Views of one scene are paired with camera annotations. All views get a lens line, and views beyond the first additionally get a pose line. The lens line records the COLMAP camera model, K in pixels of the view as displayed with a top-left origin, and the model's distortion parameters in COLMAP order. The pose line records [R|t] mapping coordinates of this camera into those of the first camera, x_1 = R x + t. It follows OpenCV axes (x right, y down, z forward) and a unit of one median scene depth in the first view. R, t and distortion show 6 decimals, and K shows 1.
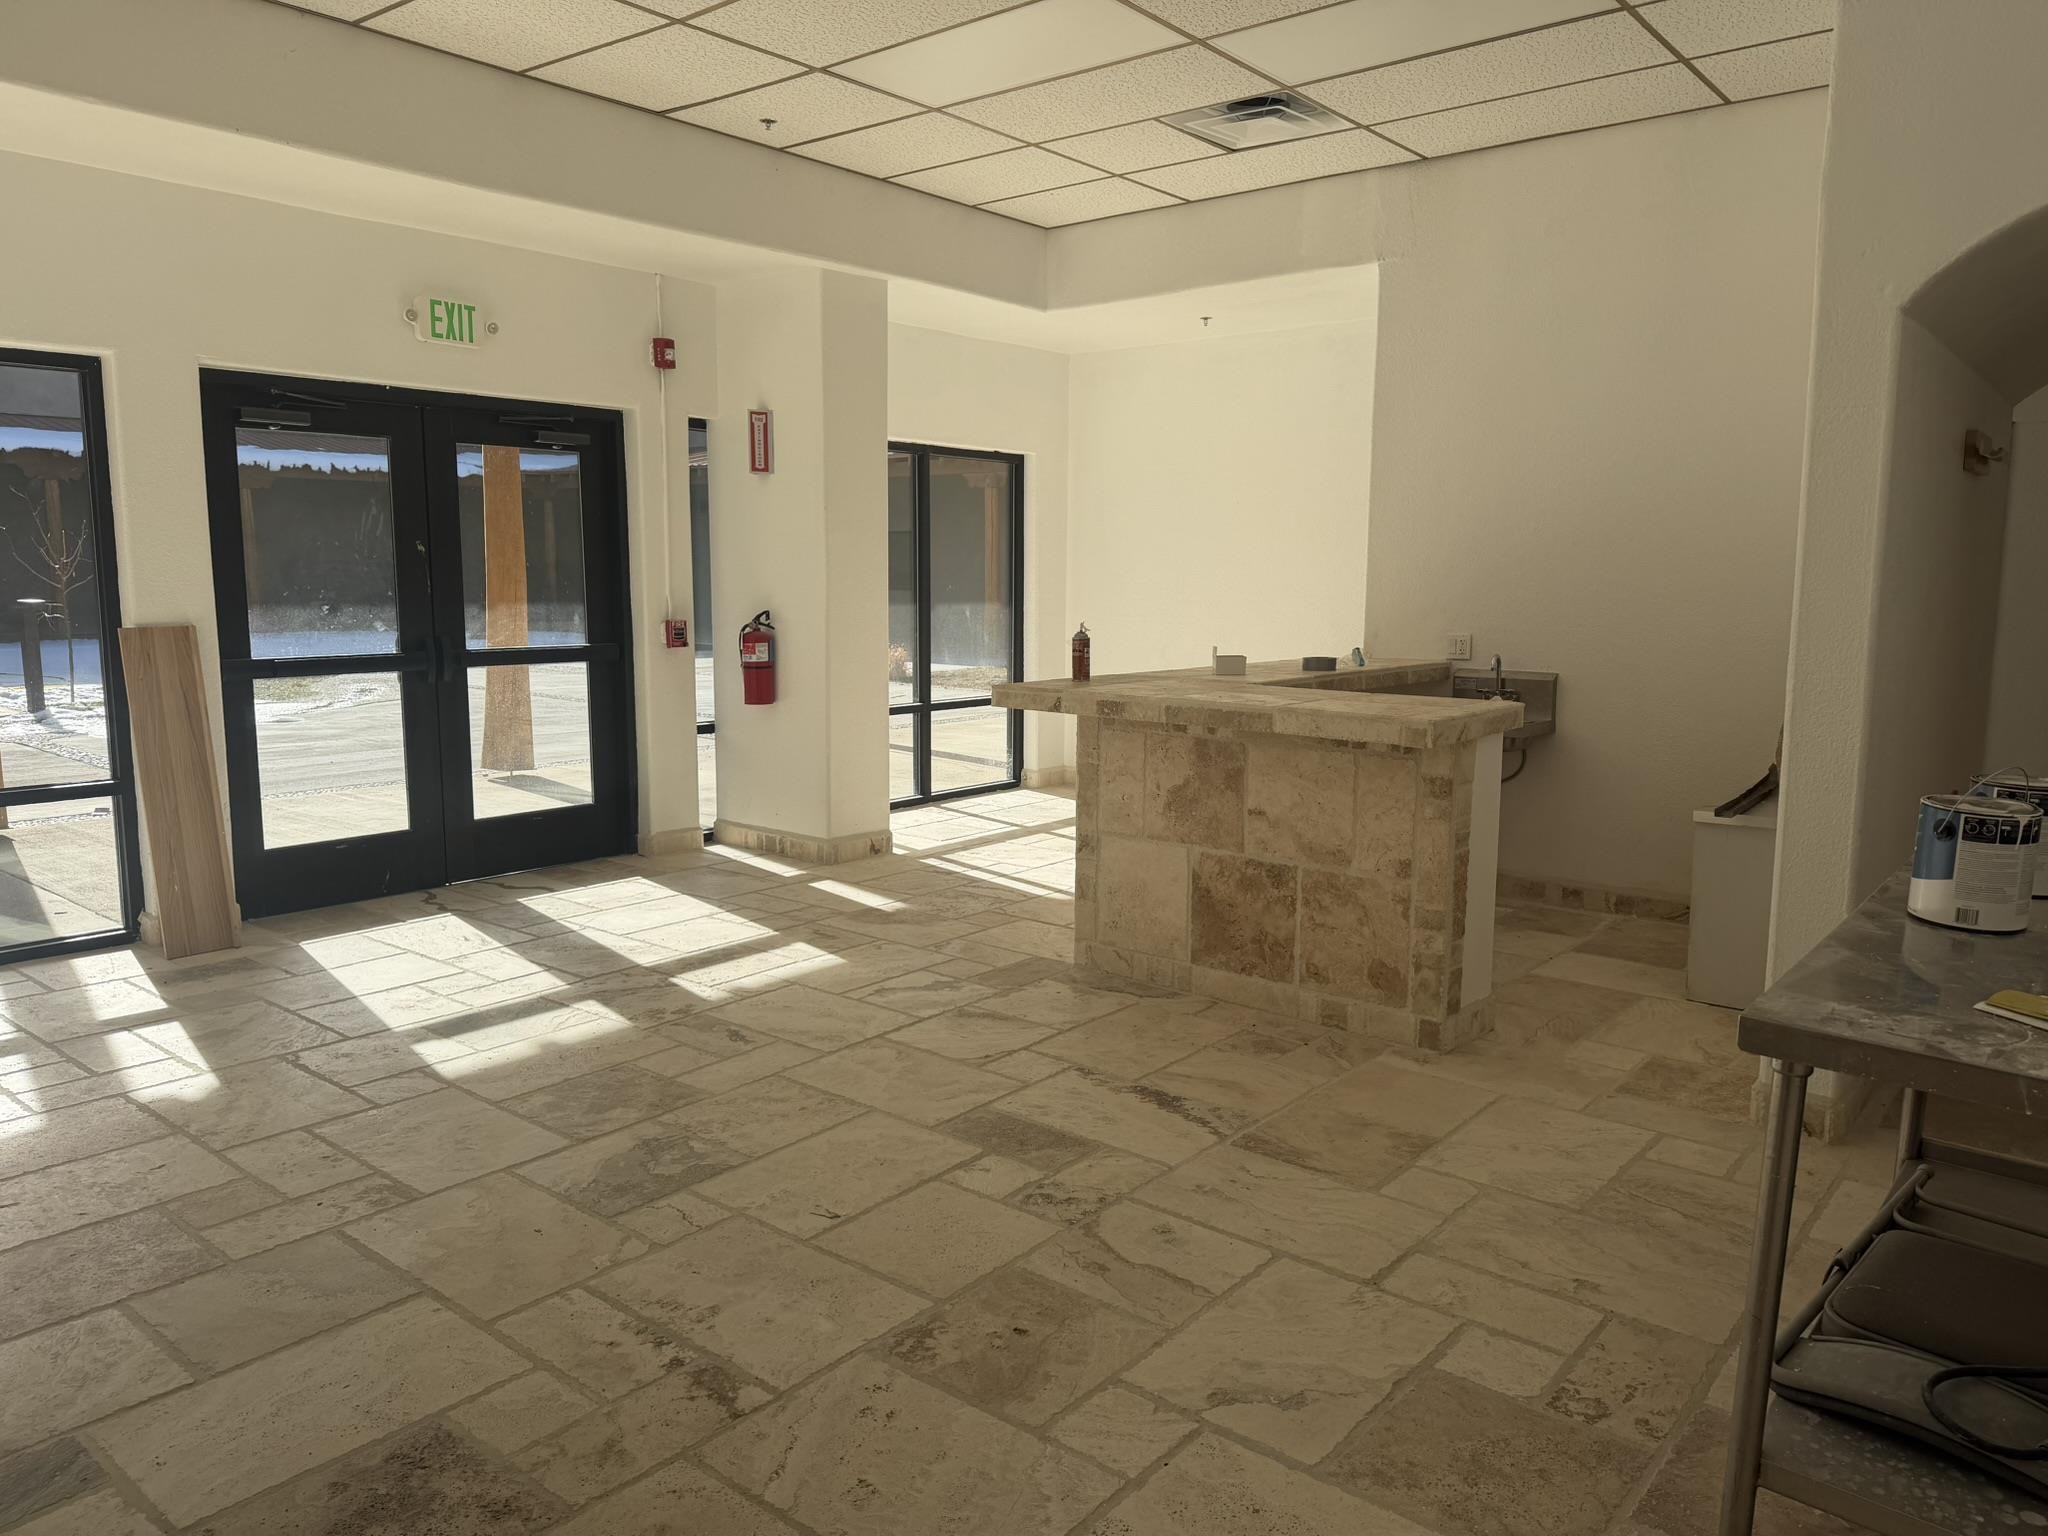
lens RADIAL K [[1421.3, 0, 1037.8], [0, 1421.3, 761.4], [0, 0, 1]] dist [0.147372, -0.223464]
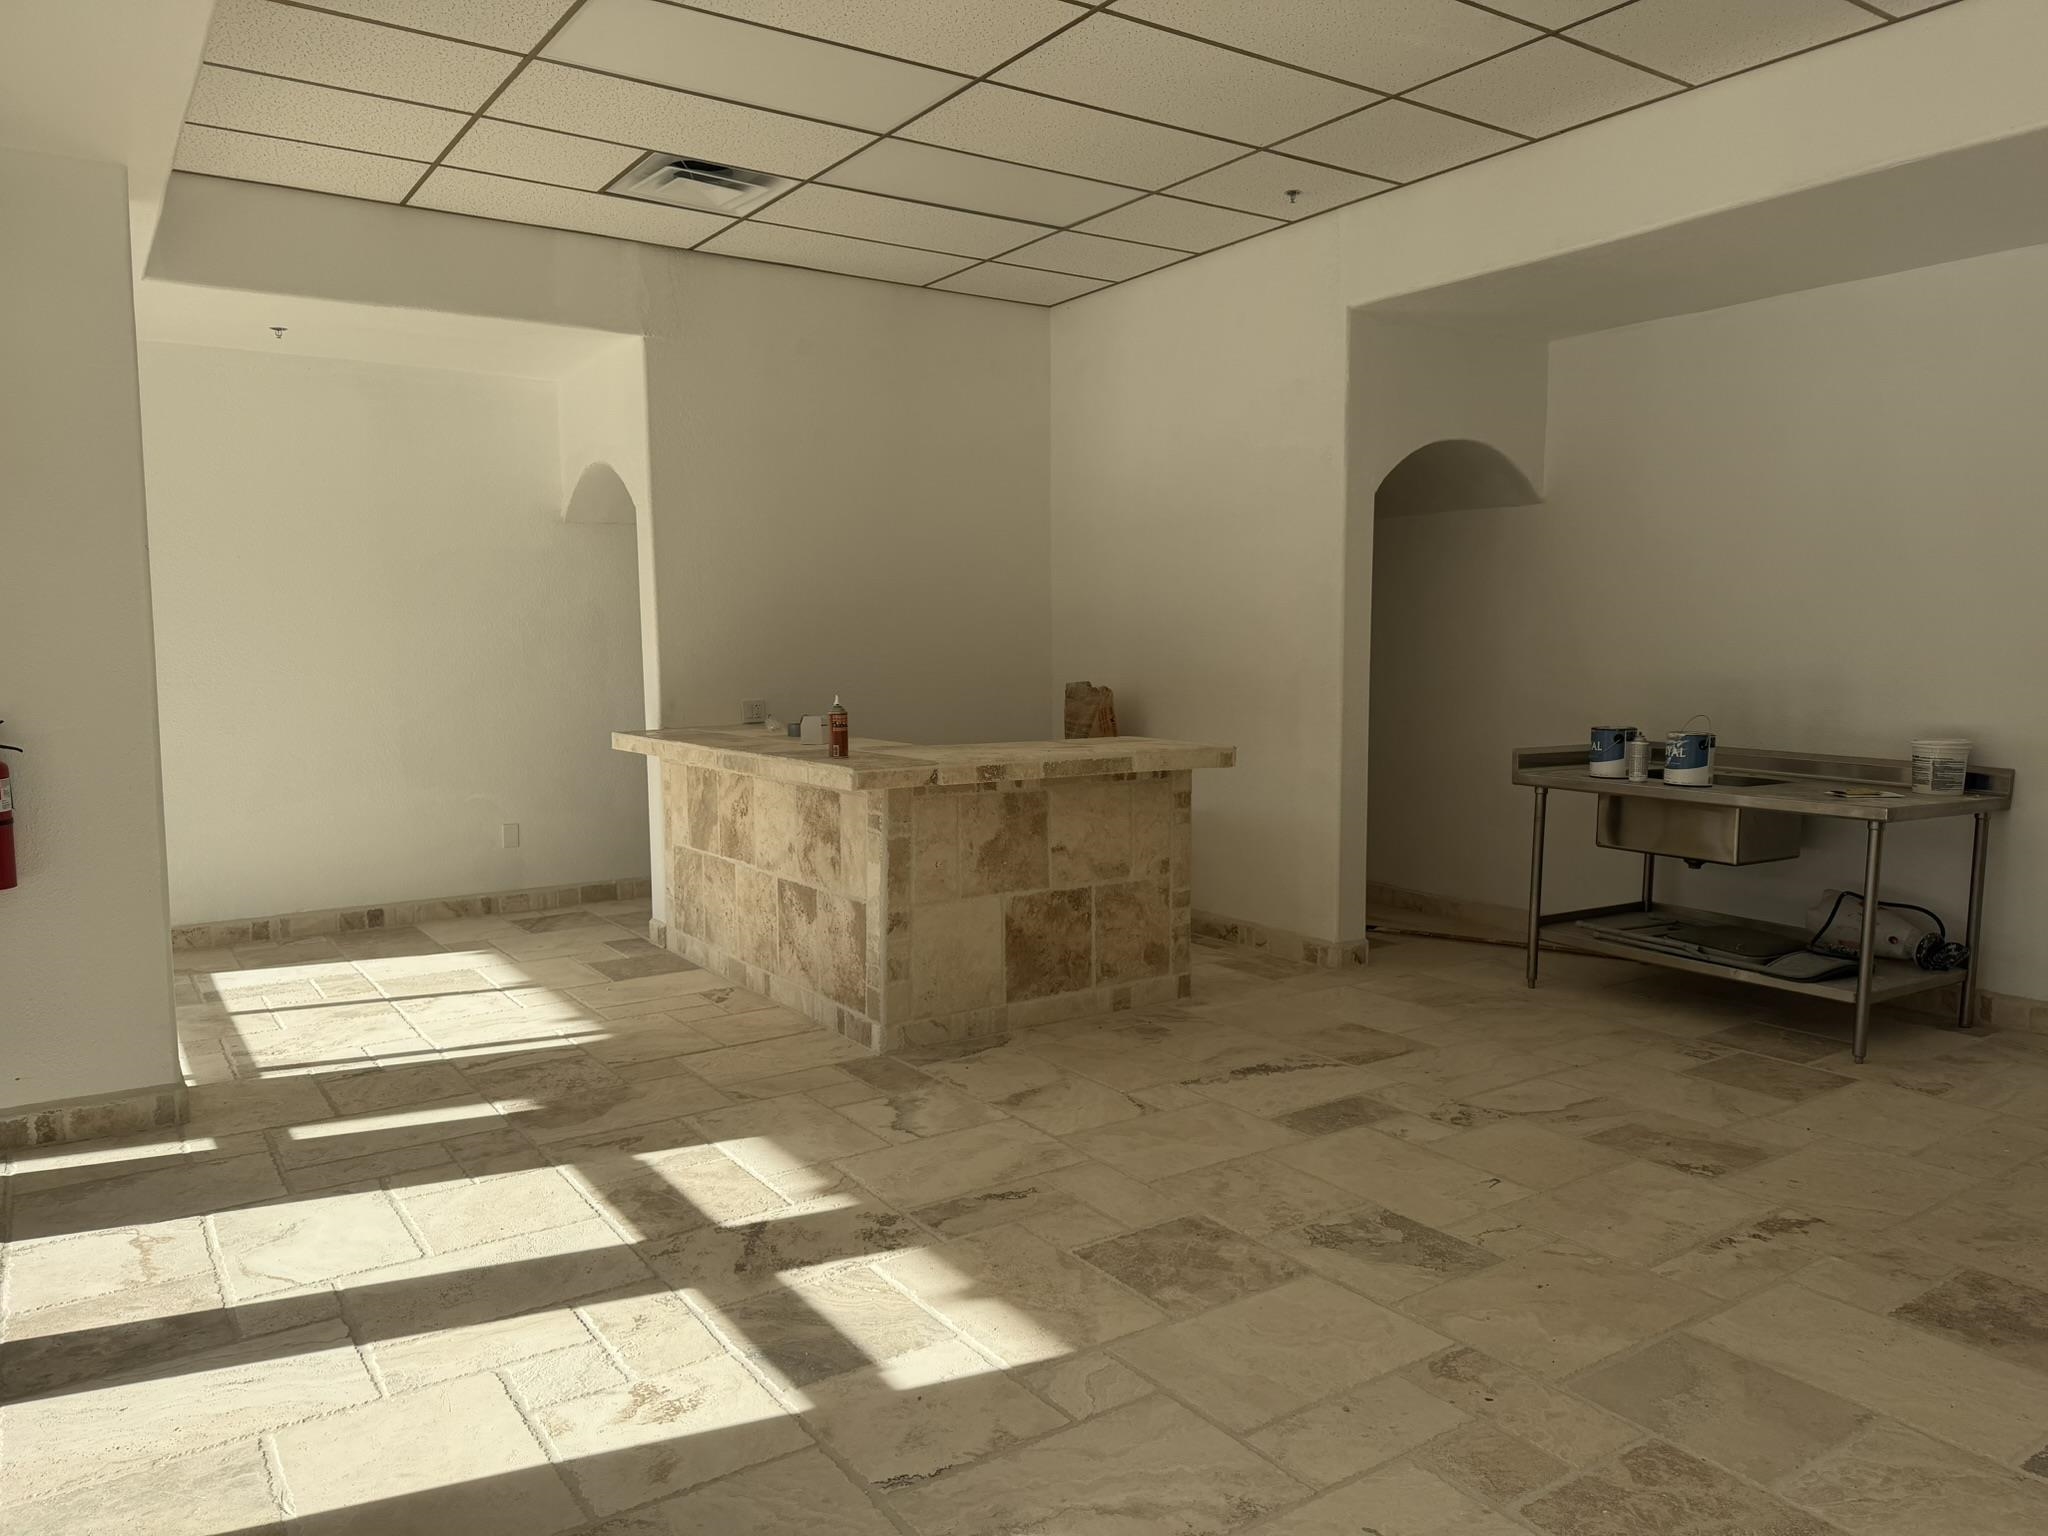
lens RADIAL K [[1421.3, 0, 1037.8], [0, 1421.3, 761.4], [0, 0, 1]] dist [0.147372, -0.223464]
pose [[0.272134, -0.090228, 0.958020, -0.953066], [0.133977, 0.989450, 0.055131, -0.100526], [-0.952887, 0.113349, 0.281351, 0.691815]]
